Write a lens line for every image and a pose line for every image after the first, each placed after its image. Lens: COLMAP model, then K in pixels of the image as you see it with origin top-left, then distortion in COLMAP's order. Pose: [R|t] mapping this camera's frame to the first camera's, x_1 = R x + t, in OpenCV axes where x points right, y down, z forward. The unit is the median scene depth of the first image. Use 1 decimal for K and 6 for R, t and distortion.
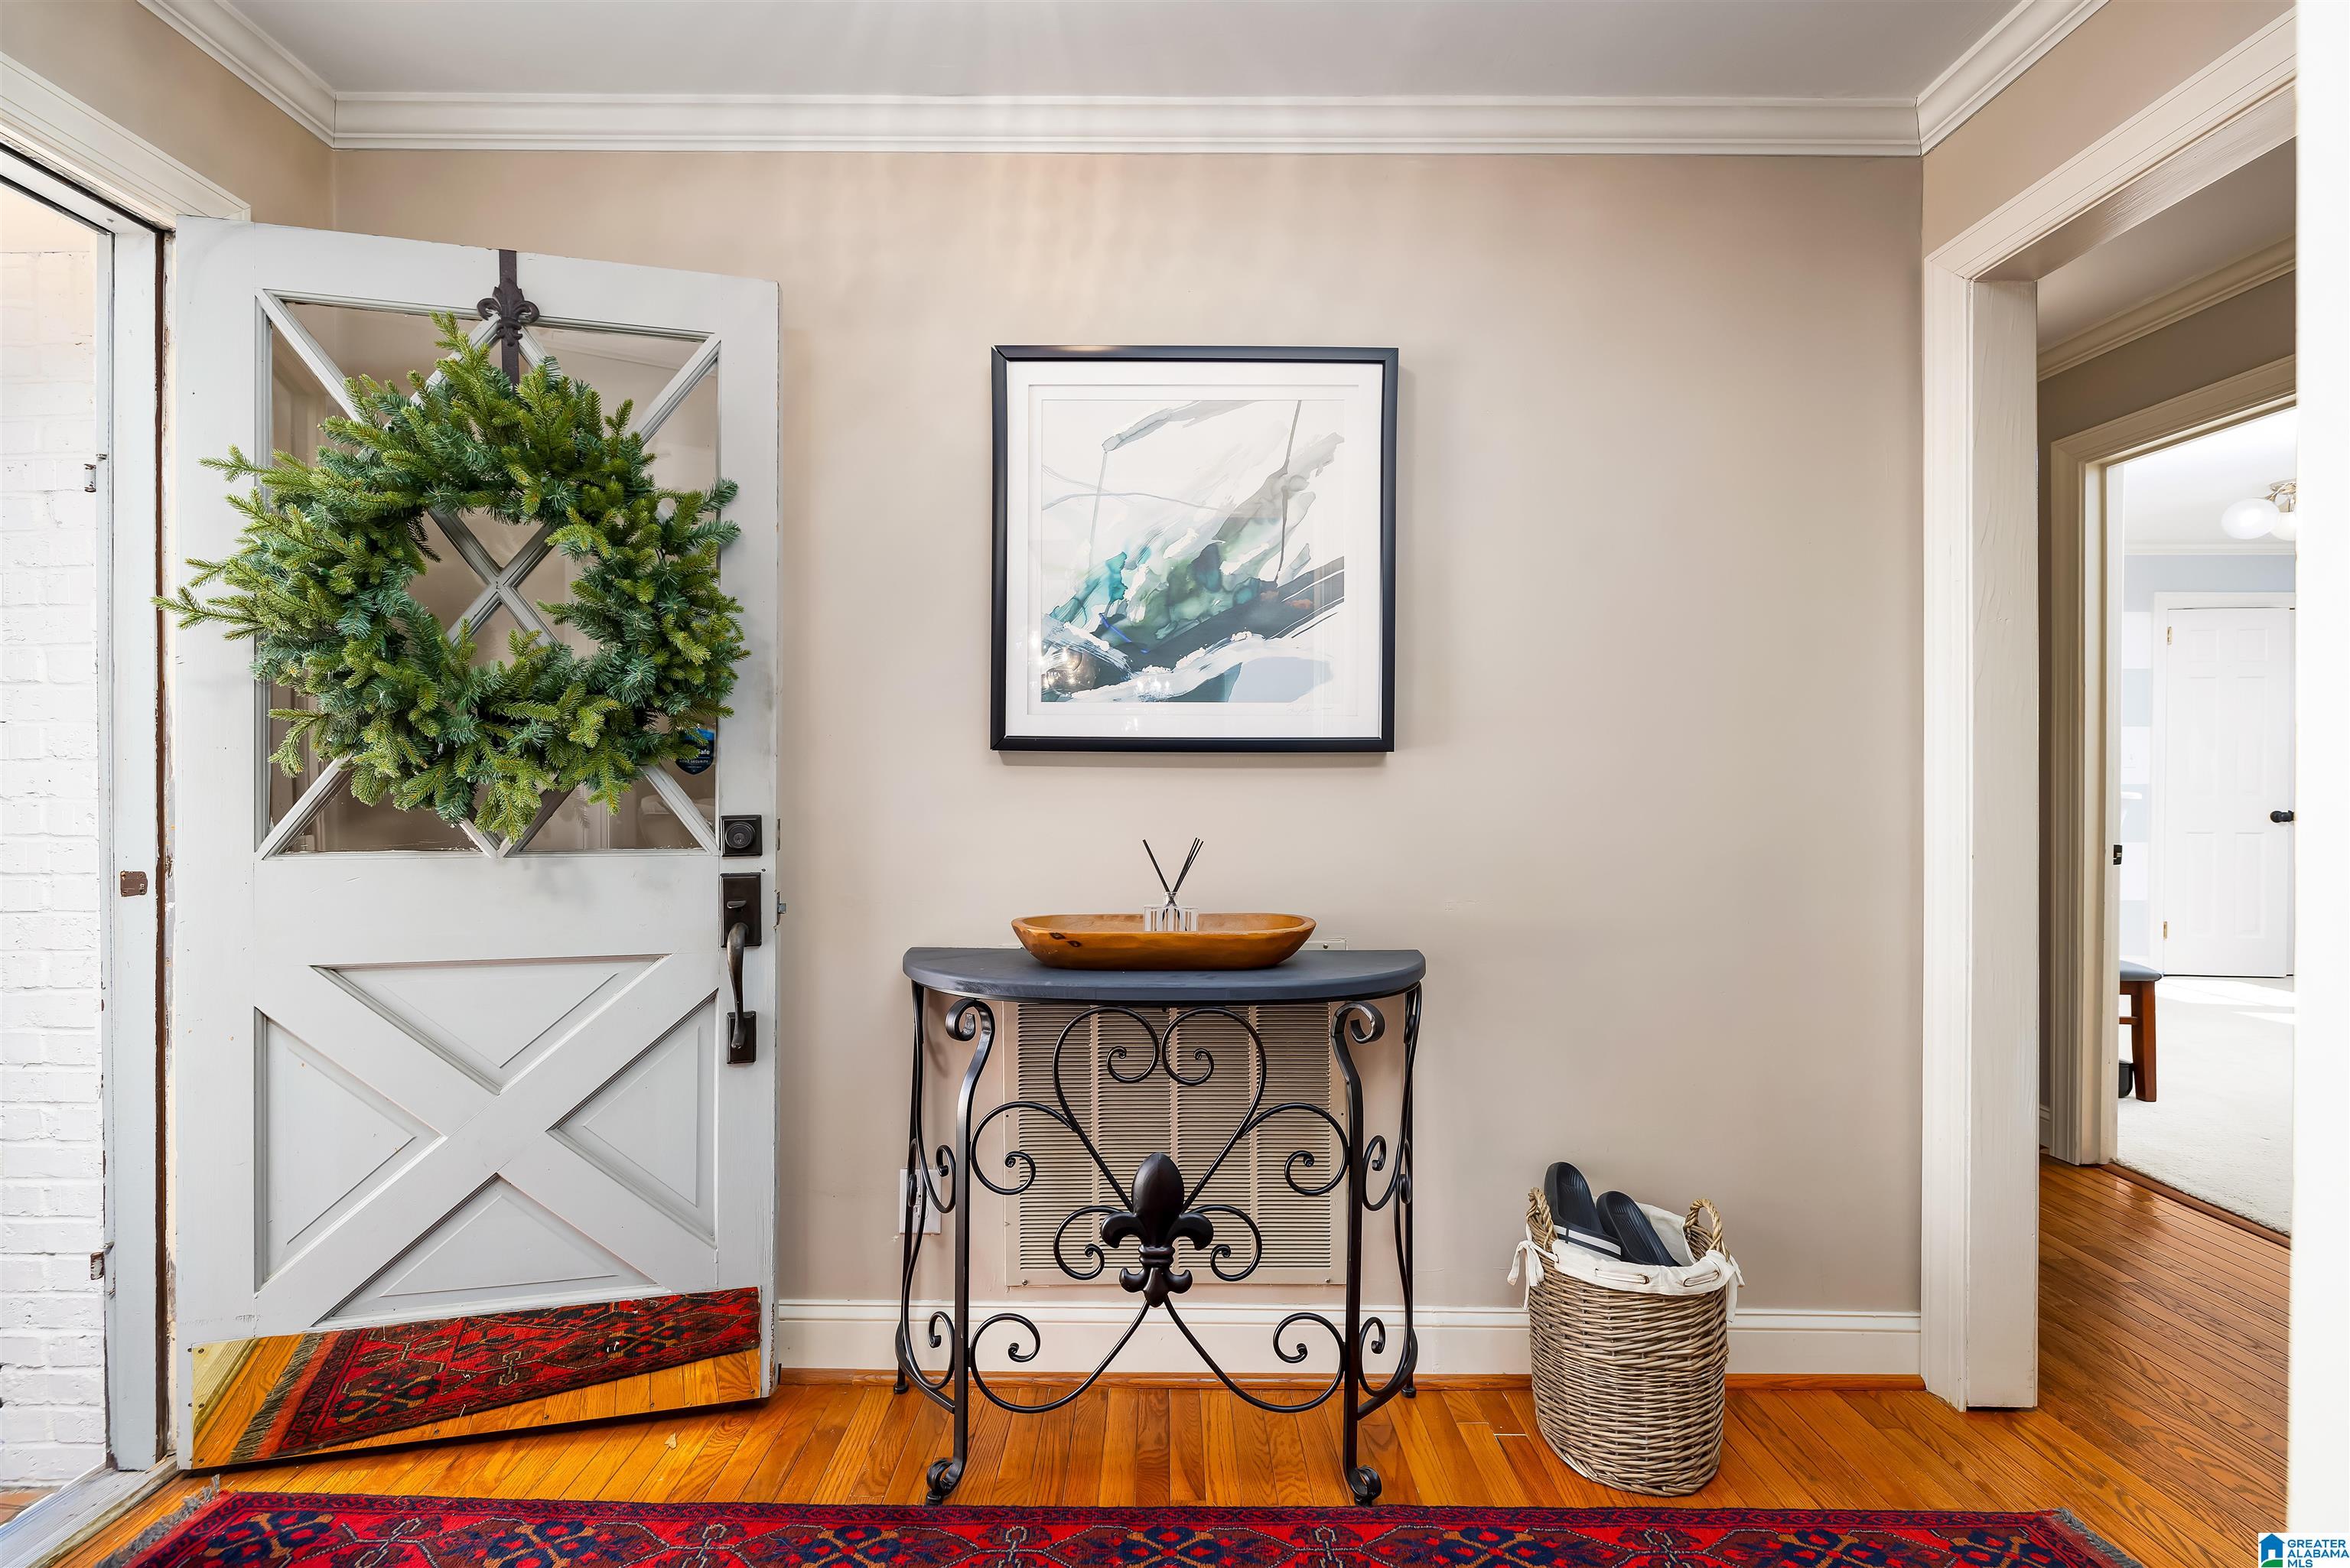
lens RADIAL K [[1032.1, 0, 1165.1], [0, 1032.1, 785.2], [0, 0, 1]] dist [-0.001130, -0.000390]
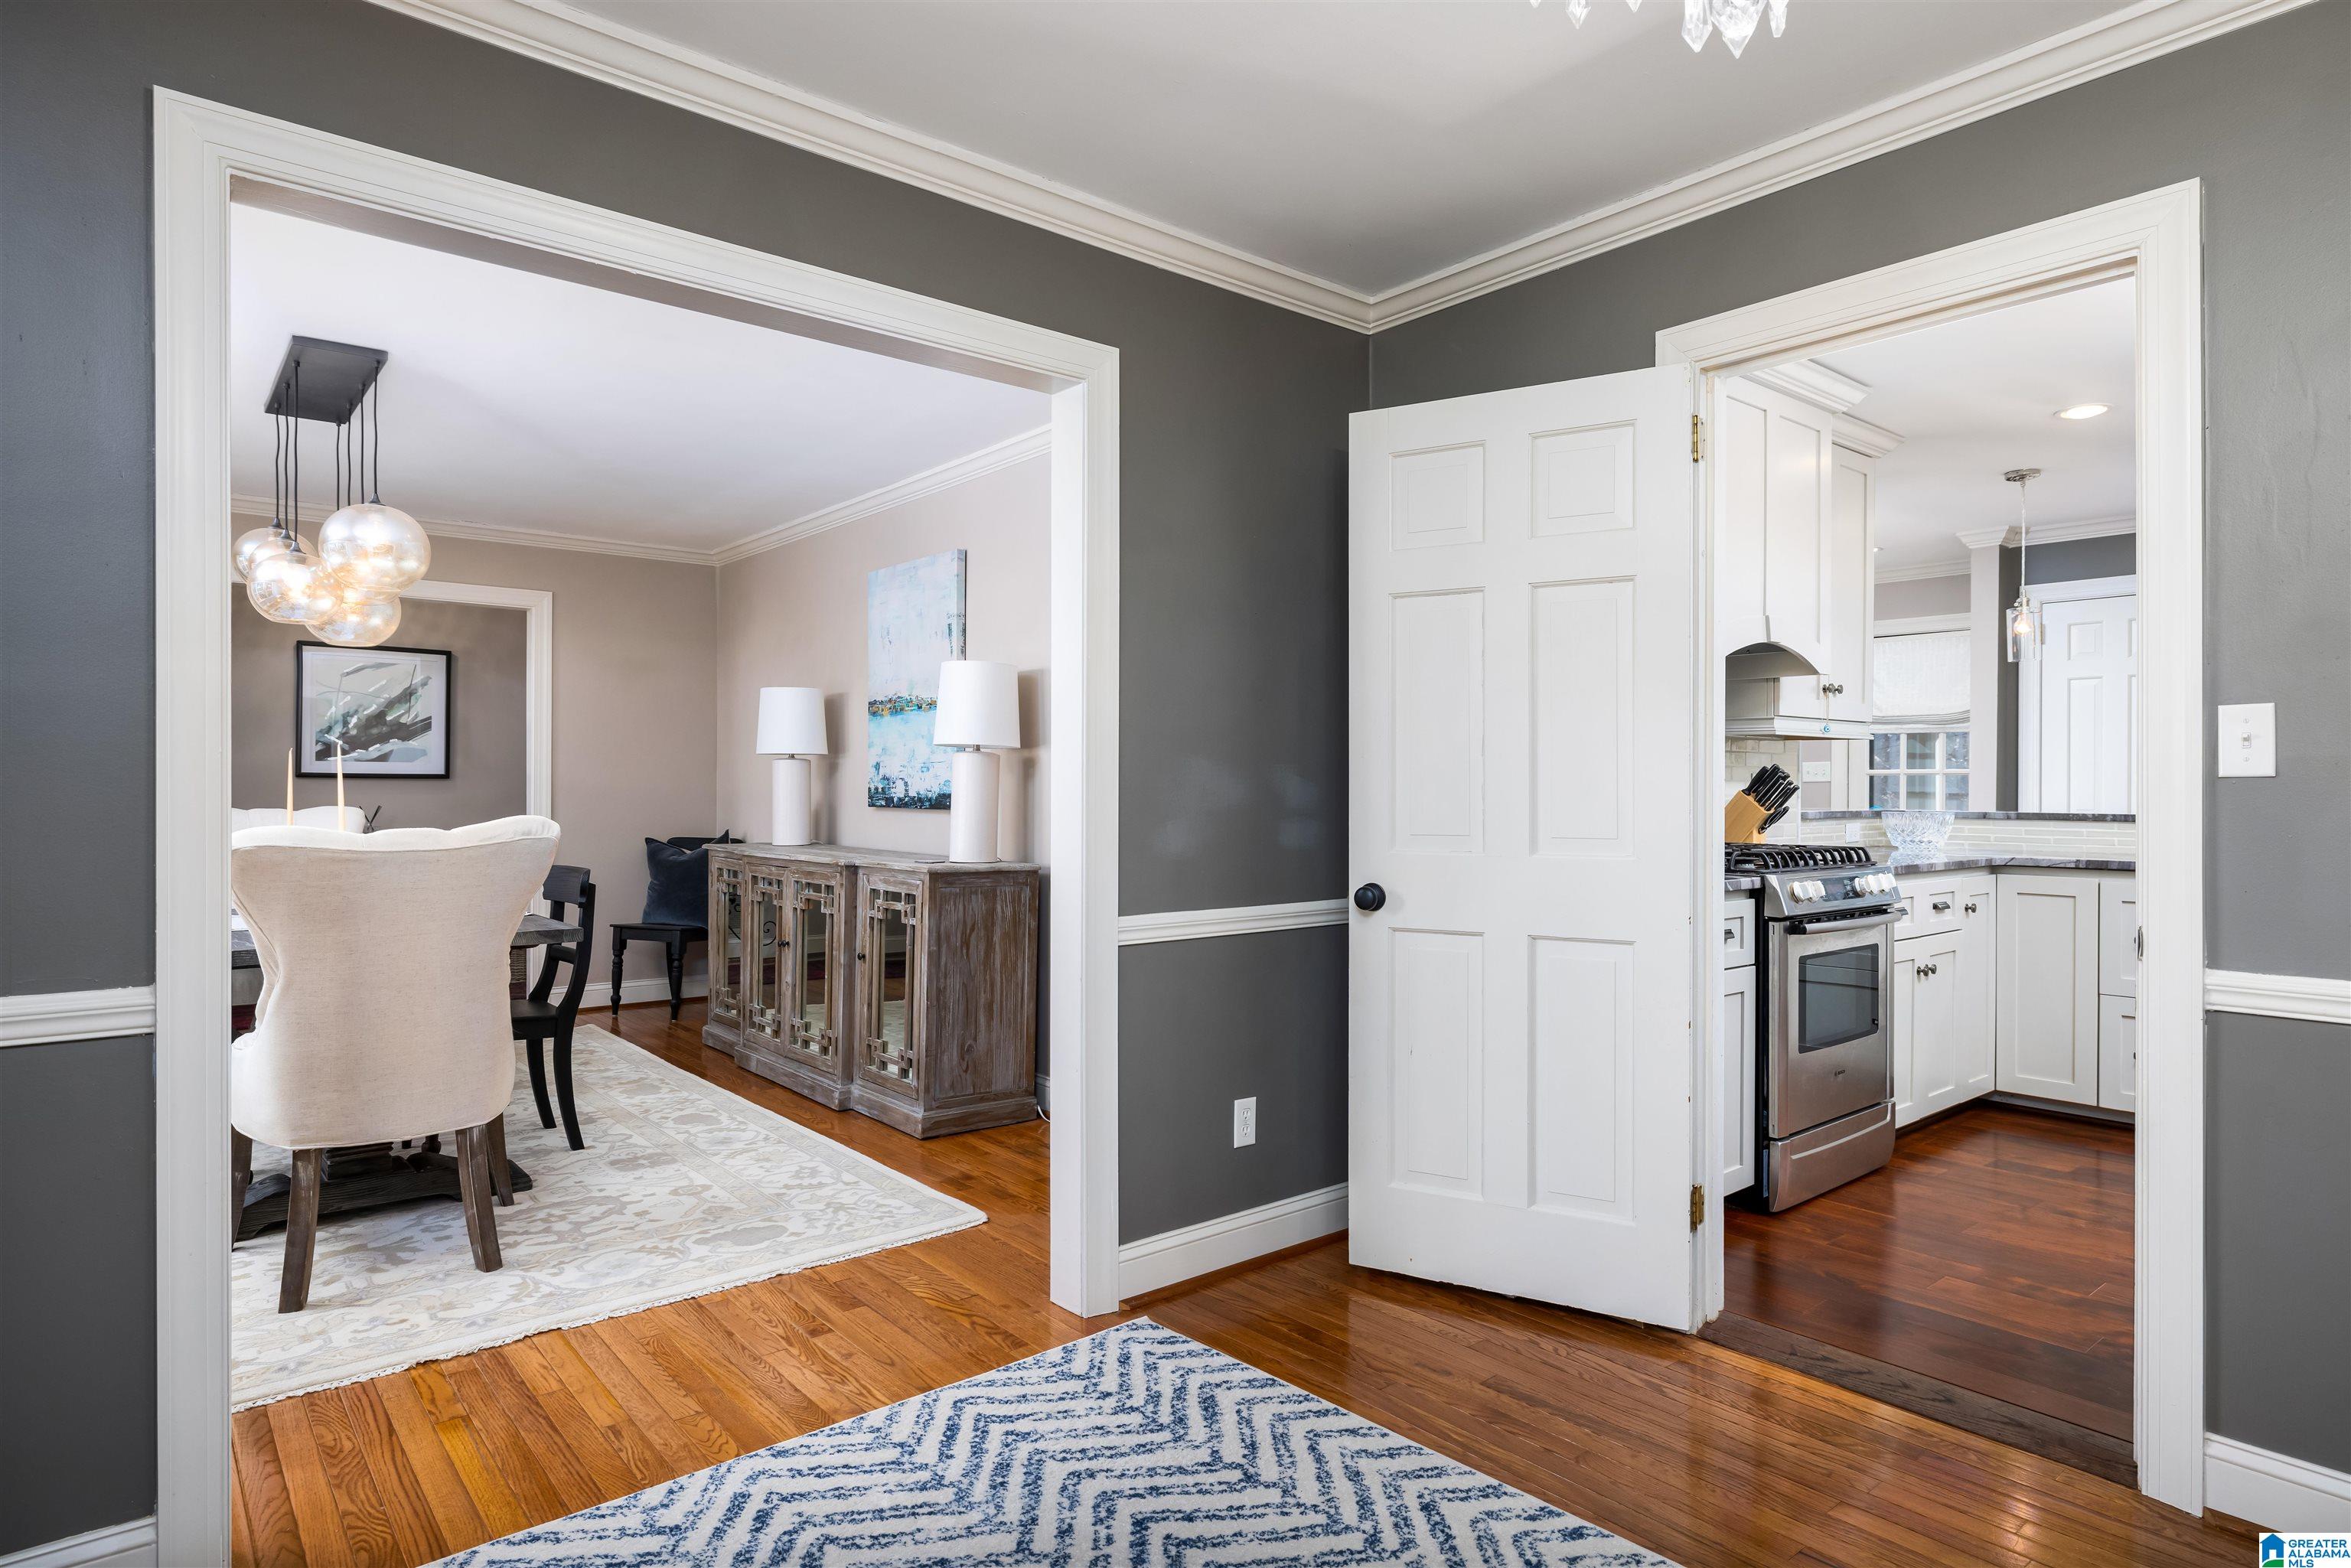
lens RADIAL K [[1283.4, 0, 1170.1], [0, 1283.4, 785.8], [0, 0, 1]] dist [-0.007293, -0.000377]
pose [[0.793581, 0.005738, 0.608437, -0.405421], [0.000965, 0.999942, -0.010688, 0.033041], [-0.608463, 0.009069, 0.793530, -3.395099]]
